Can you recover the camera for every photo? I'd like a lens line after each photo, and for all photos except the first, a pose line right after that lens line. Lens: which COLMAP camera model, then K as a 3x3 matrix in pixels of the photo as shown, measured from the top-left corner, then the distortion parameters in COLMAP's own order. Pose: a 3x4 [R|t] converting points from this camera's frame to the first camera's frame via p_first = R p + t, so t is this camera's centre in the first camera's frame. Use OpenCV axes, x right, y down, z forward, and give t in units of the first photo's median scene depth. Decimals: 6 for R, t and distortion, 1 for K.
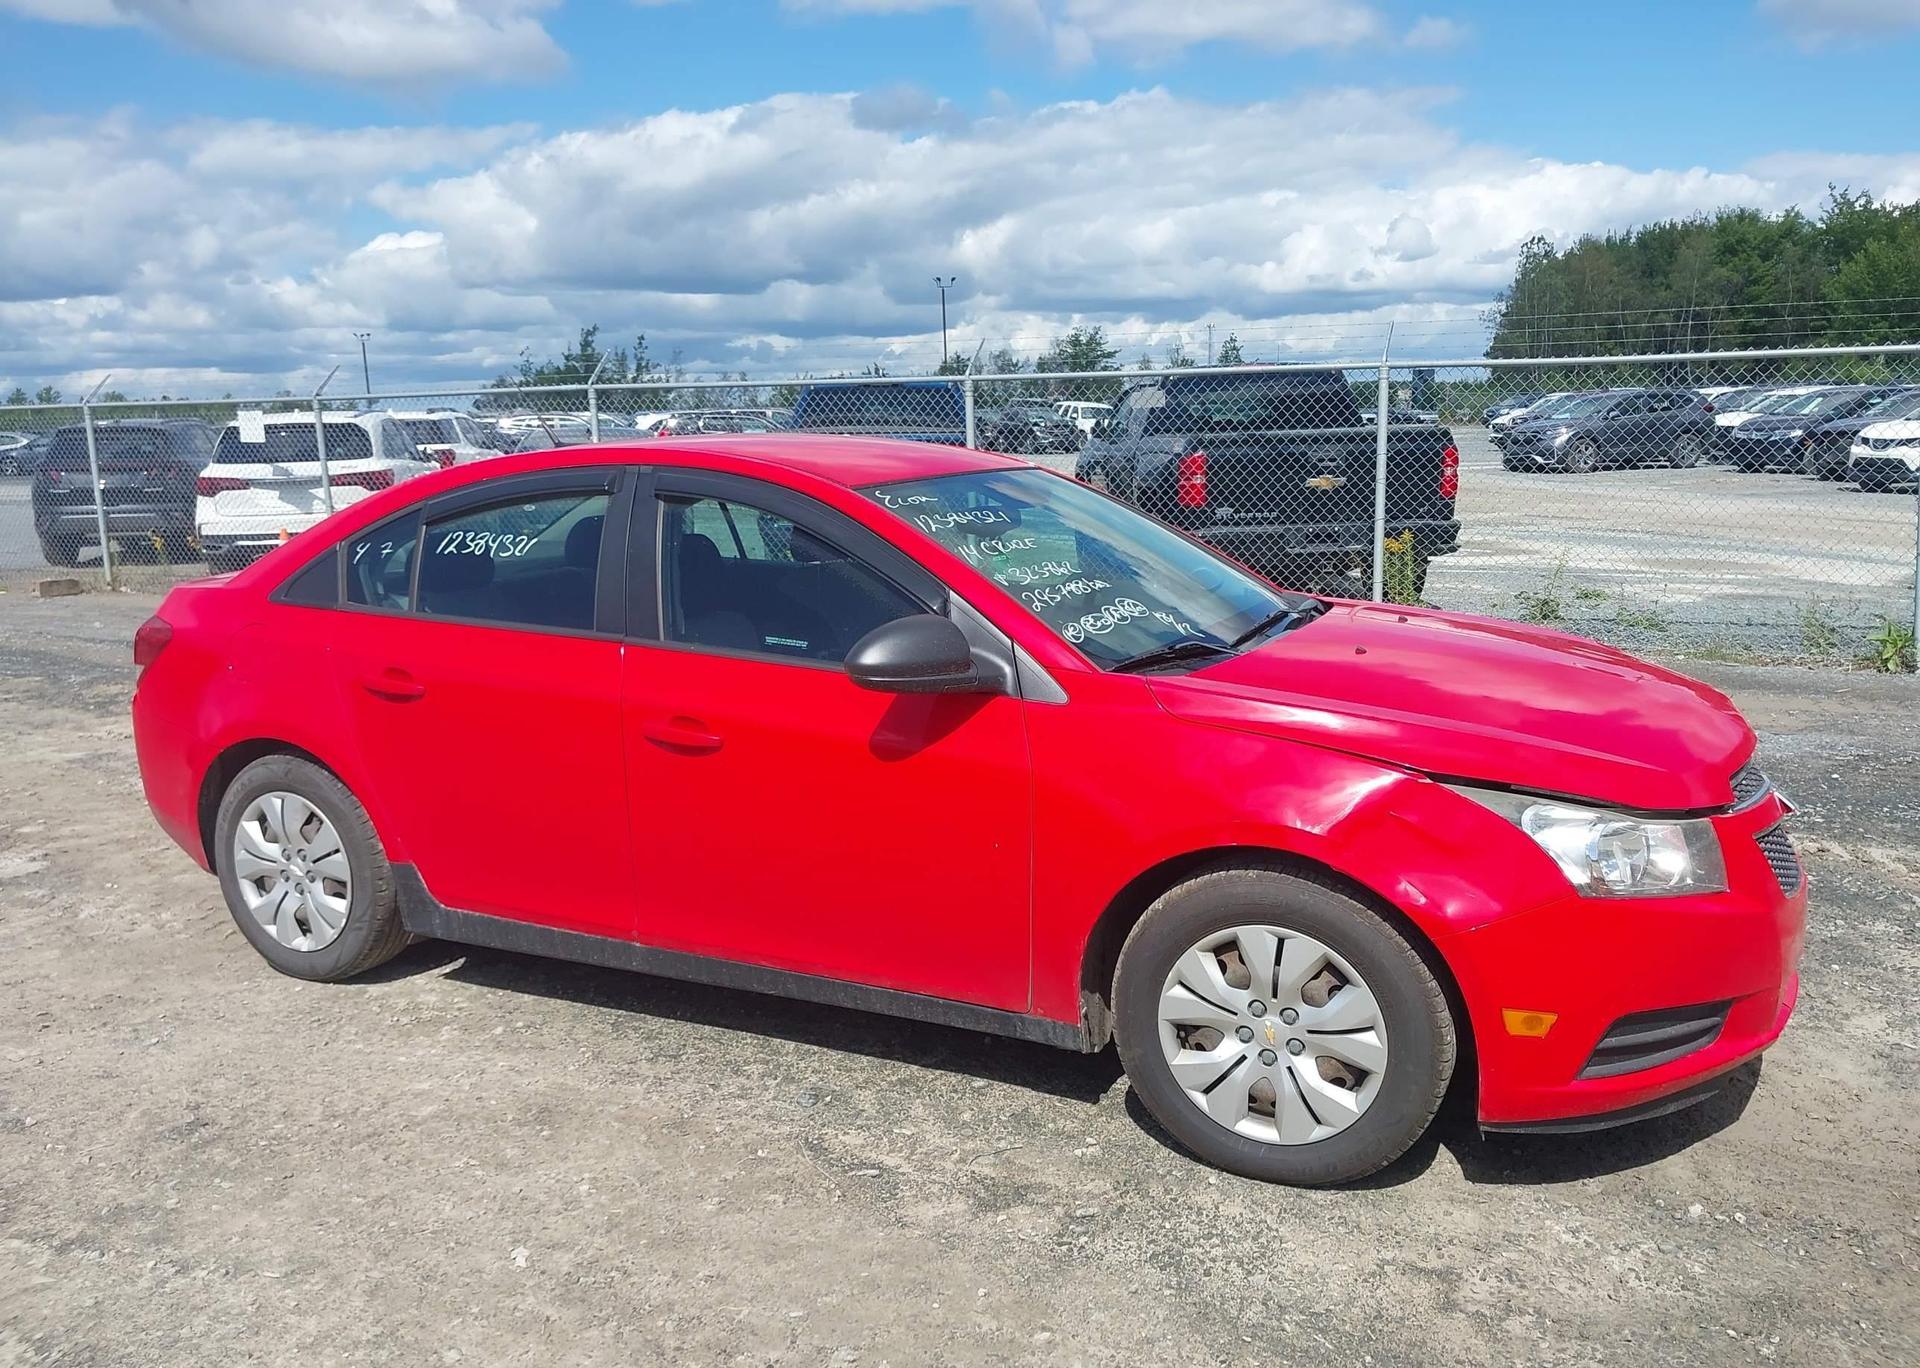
lens RADIAL K [[1509.2, 0, 945.1], [0, 1509.2, 687.4], [0, 0, 1]] dist [0.003933, -0.009098]
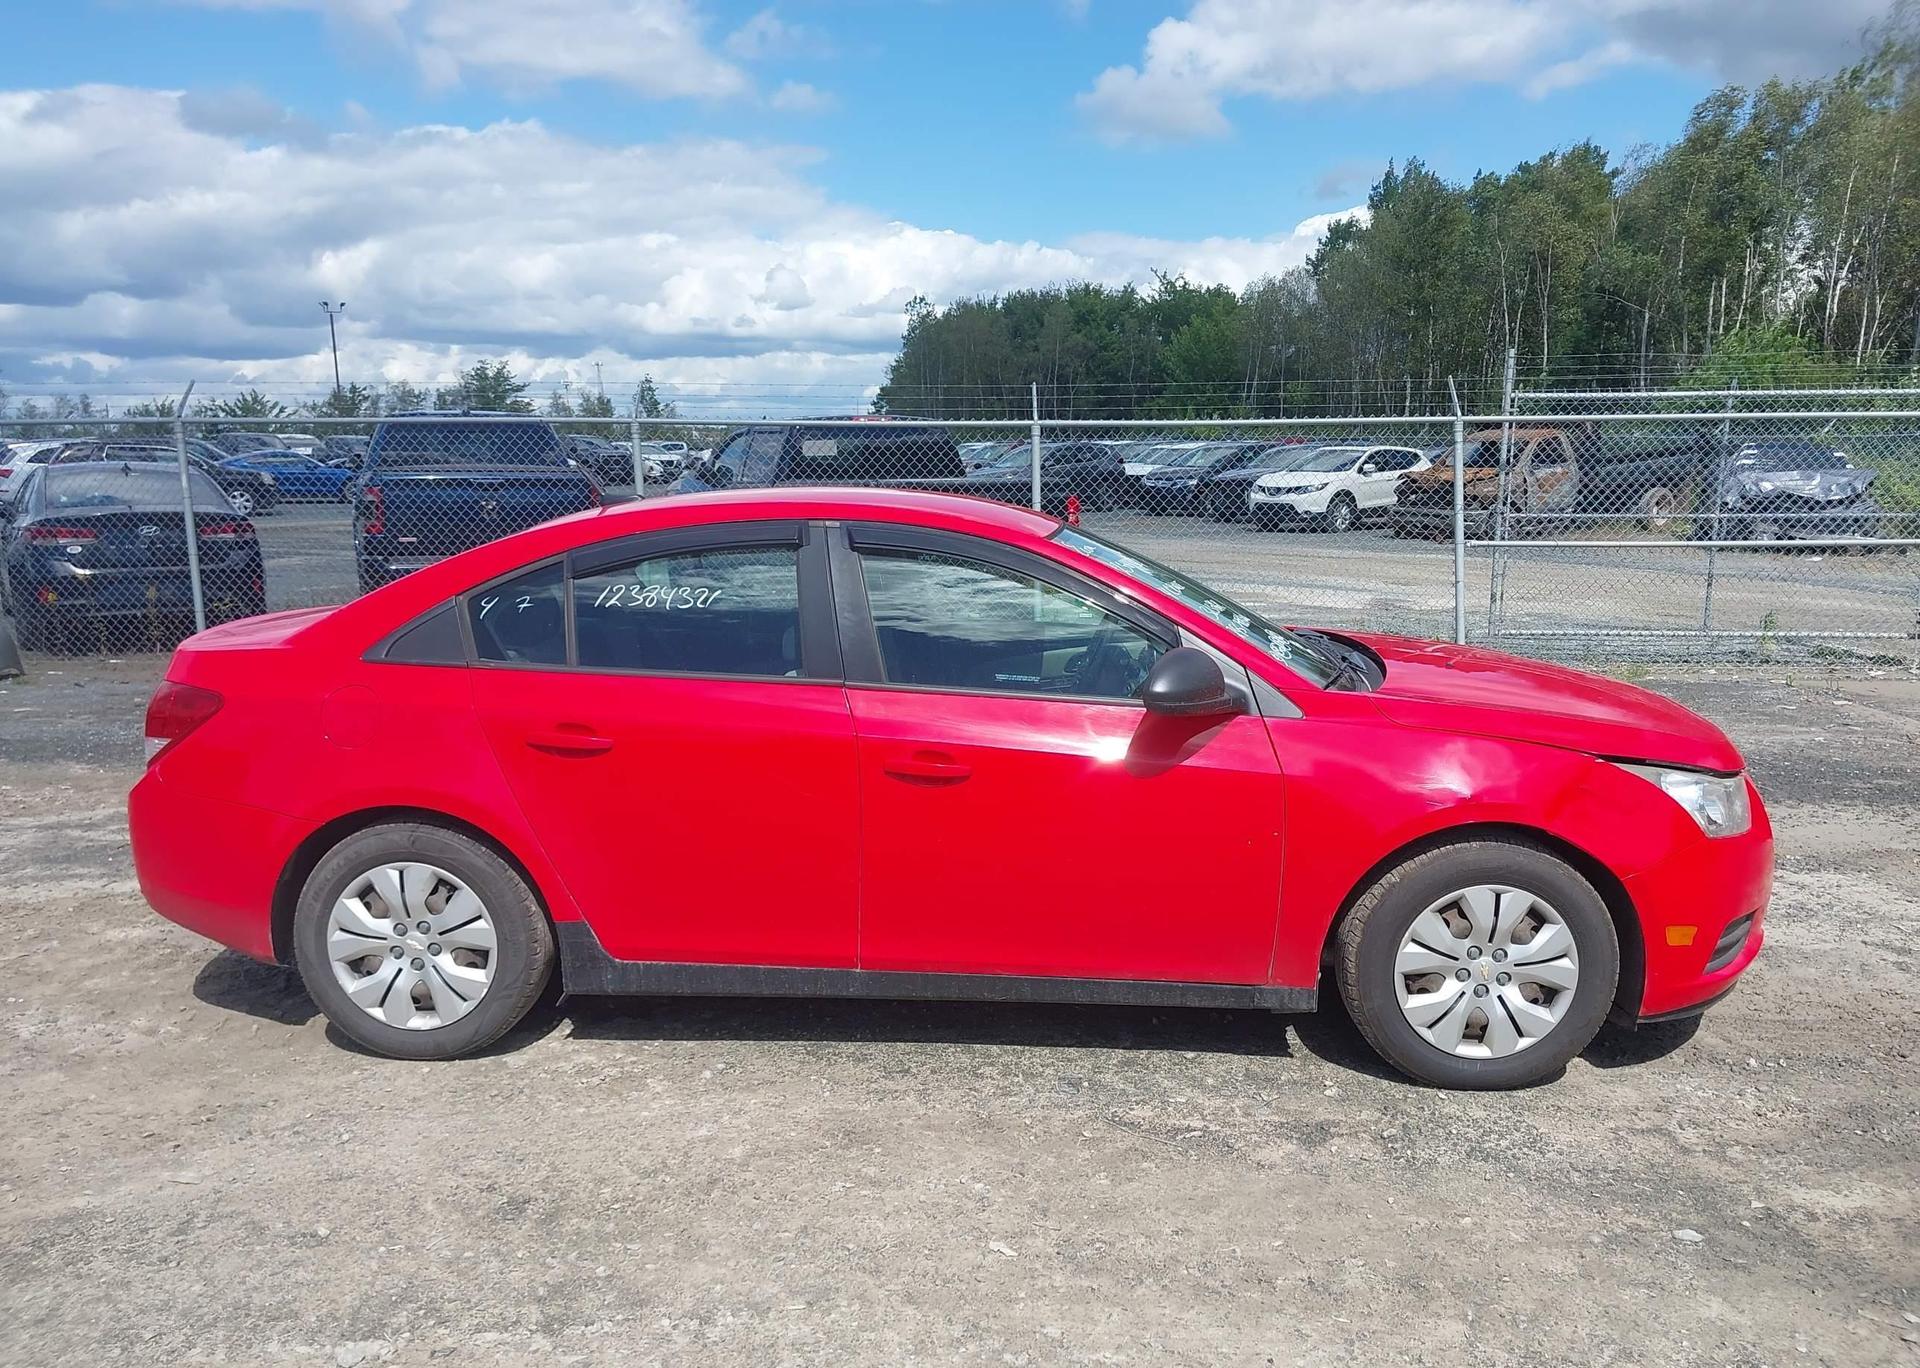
lens RADIAL K [[1517.1, 0, 946.4], [0, 1517.1, 682.6], [0, 0, 1]] dist [0.005635, -0.014323]
pose [[0.921823, -0.038833, 0.385661, -0.488497], [0.050018, 0.998567, -0.019006, -0.007012], [-0.384370, 0.036810, 0.922445, -0.003782]]
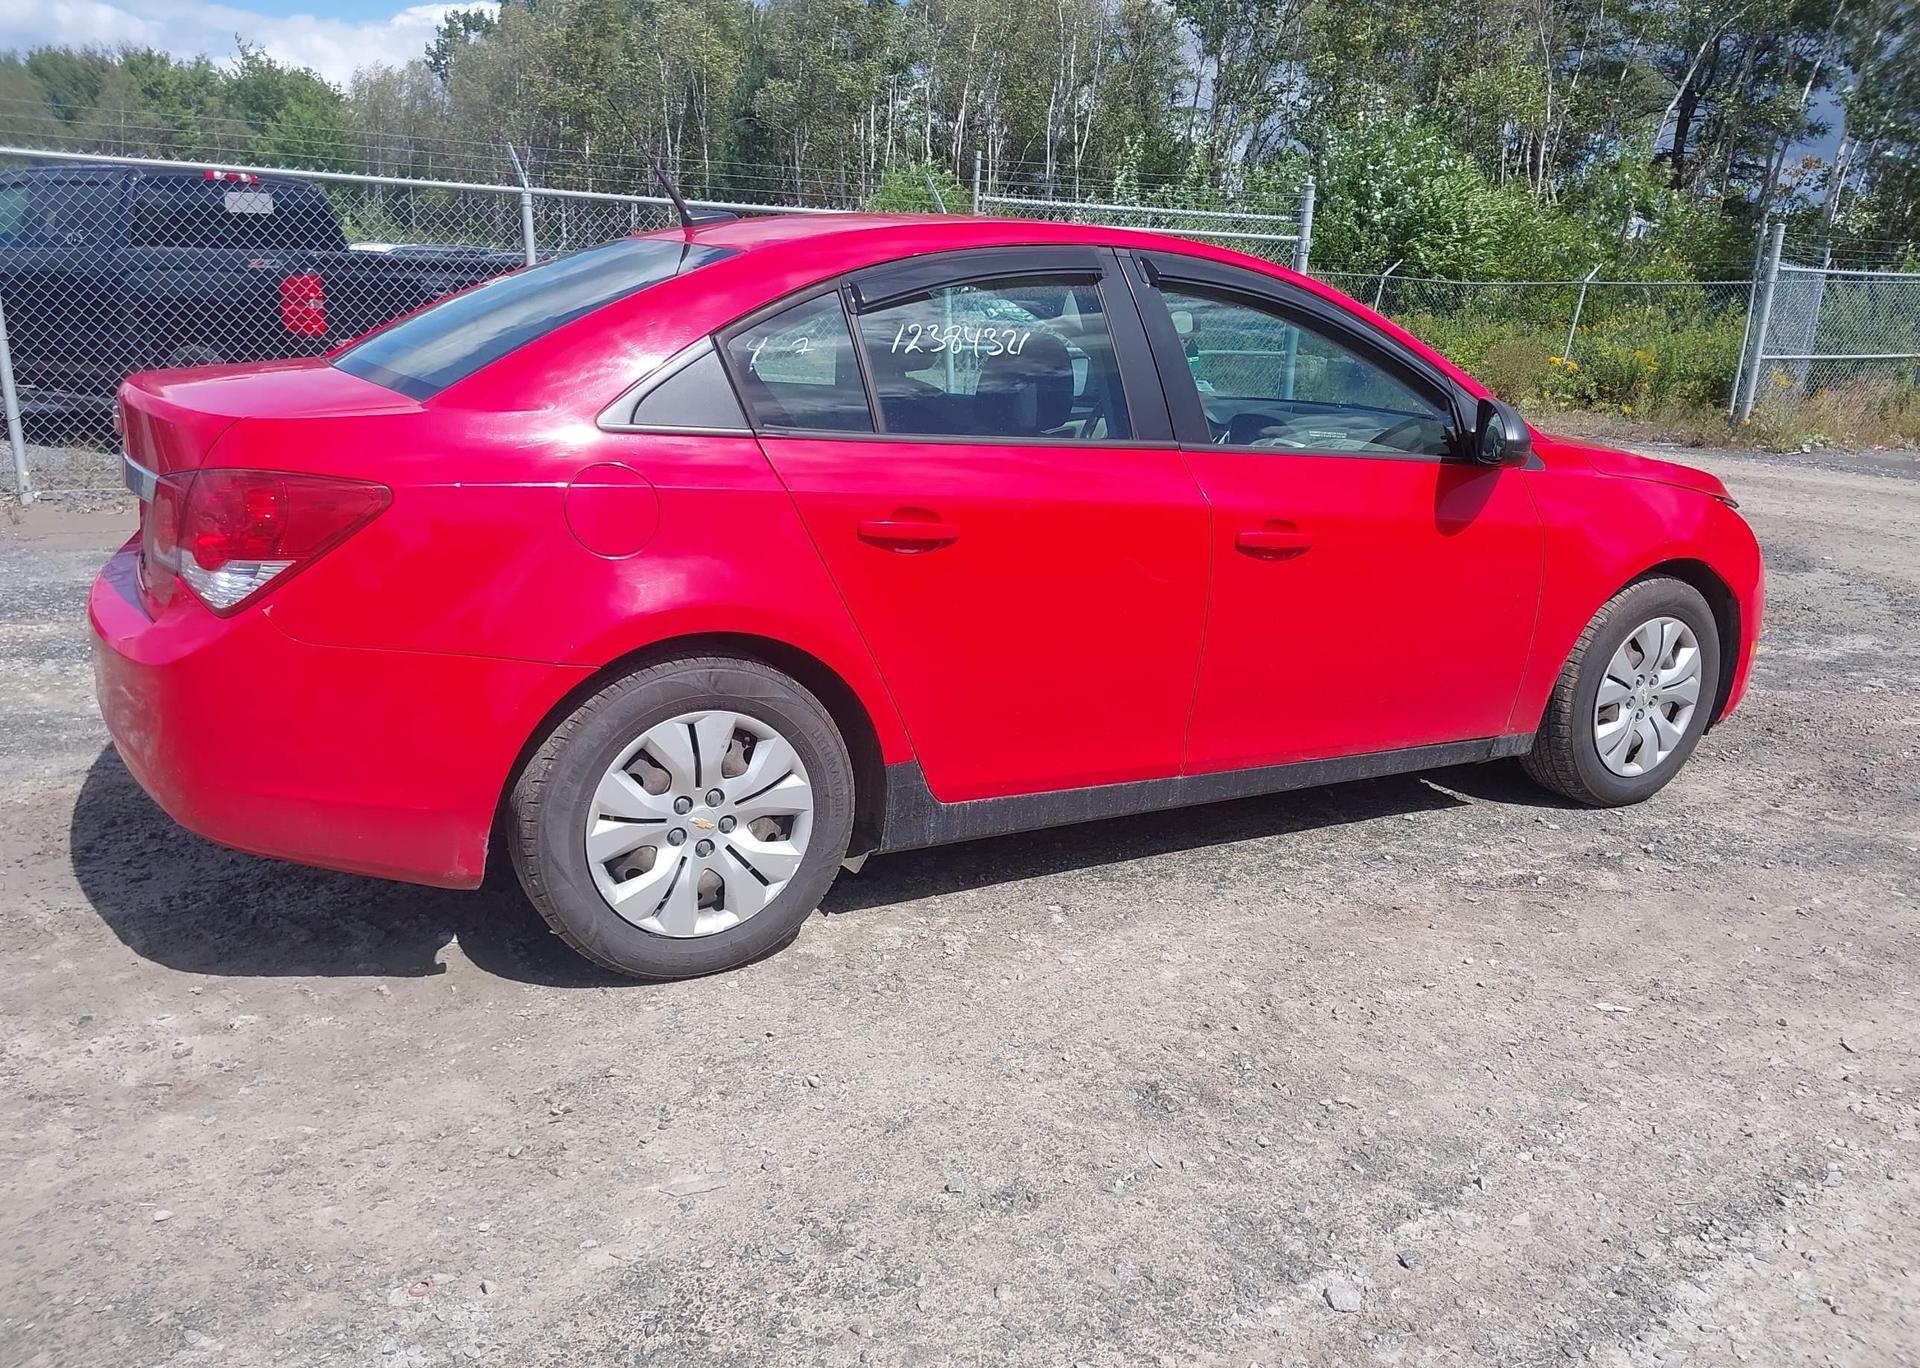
lens RADIAL K [[1510.4, 0, 952.0], [0, 1510.4, 689.3], [0, 0, 1]] dist [0.033688, -0.044267]
pose [[0.555873, -0.166945, 0.814331, -0.928722], [0.091107, 0.985960, 0.139940, -0.024066], [-0.826259, -0.003597, 0.563278, 0.531344]]
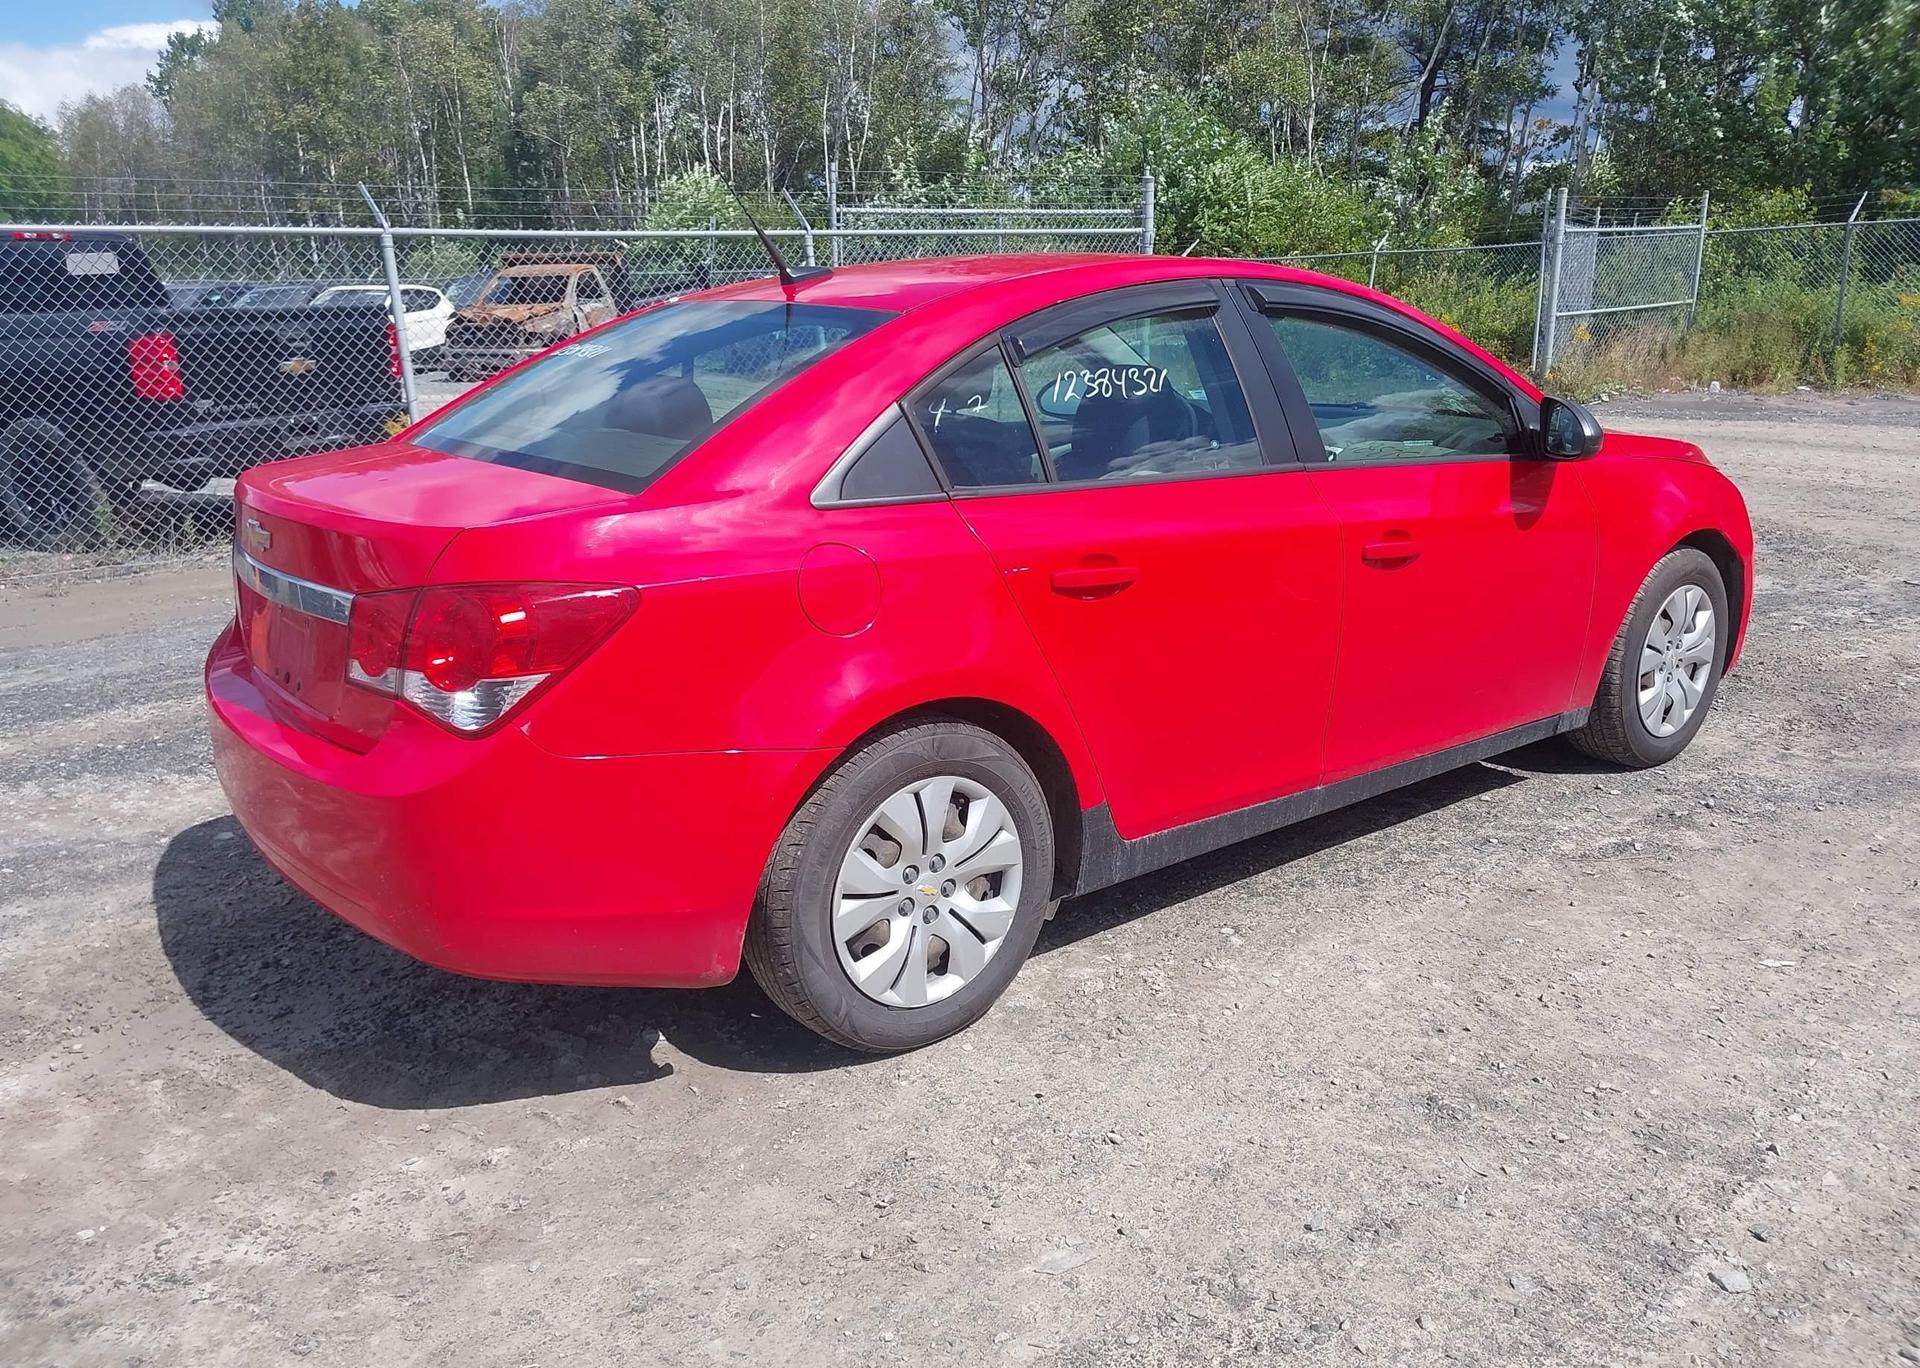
lens RADIAL K [[1522.0, 0, 954.3], [0, 1522.0, 676.7], [0, 0, 1]] dist [0.019694, -0.012489]
pose [[0.425130, -0.210168, 0.880394, -1.021652], [0.168060, 0.974084, 0.151380, -0.074234], [-0.889393, 0.083603, 0.449433, 0.688025]]
